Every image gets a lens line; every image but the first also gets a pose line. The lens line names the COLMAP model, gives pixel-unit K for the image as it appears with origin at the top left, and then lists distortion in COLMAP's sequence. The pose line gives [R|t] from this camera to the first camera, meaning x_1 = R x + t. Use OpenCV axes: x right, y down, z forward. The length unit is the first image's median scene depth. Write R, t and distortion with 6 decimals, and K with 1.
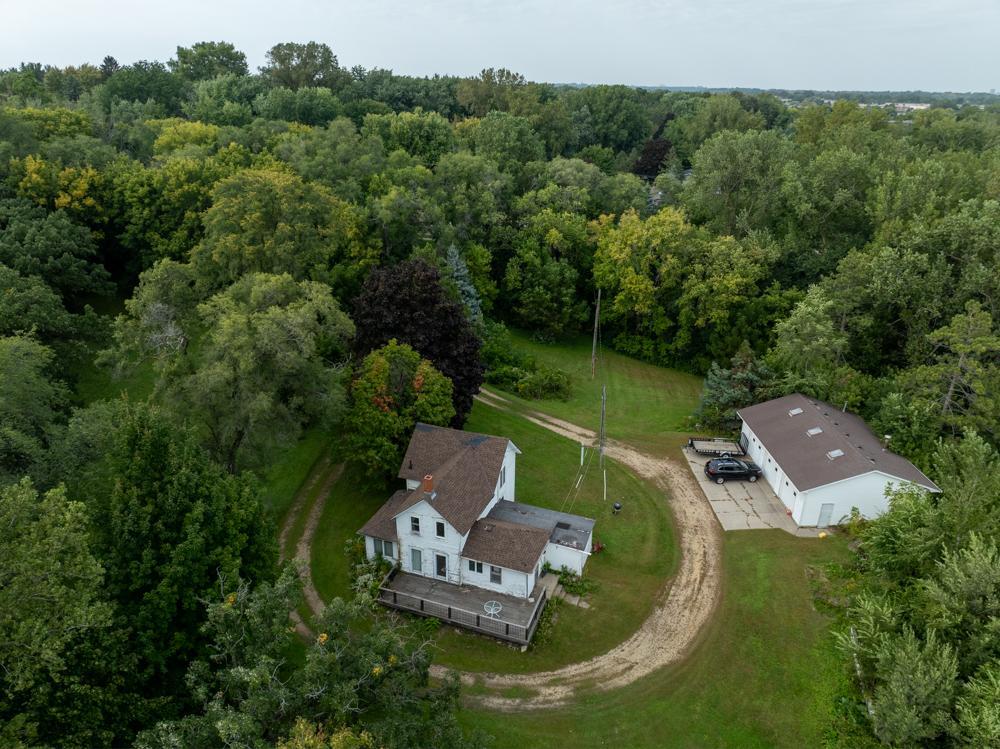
lens RADIAL K [[707.9, 0, 498.4], [0, 707.9, 373.6], [0, 0, 1]] dist [-0.046055, 0.019638]
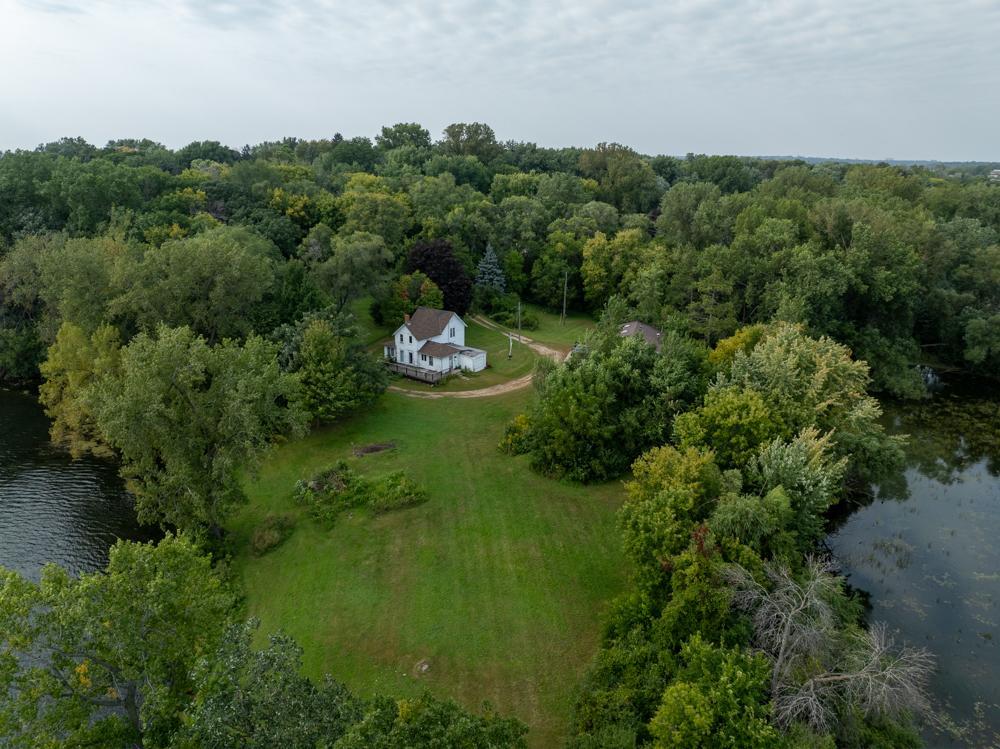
lens RADIAL K [[707.9, 0, 498.4], [0, 707.9, 373.6], [0, 0, 1]] dist [-0.046055, 0.019638]
pose [[0.959976, 0.084866, -0.266916, 0.433880], [-0.108512, 0.991255, -0.075097, 0.251190], [0.258209, 0.101055, 0.960789, -0.599346]]
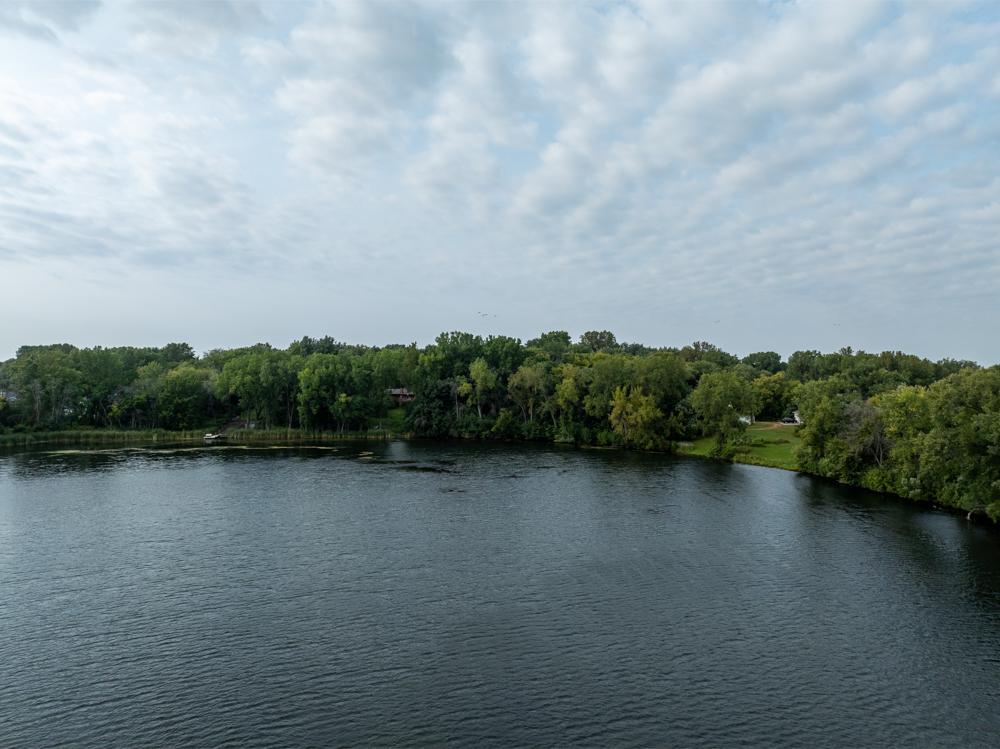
lens RADIAL K [[707.9, 0, 498.4], [0, 707.9, 373.6], [0, 0, 1]] dist [-0.046055, 0.019638]
pose [[0.971892, -0.006116, -0.235346, -0.213910], [-0.085586, 0.922087, -0.377399, 1.043965], [0.219317, 0.386934, 0.895646, -2.030142]]
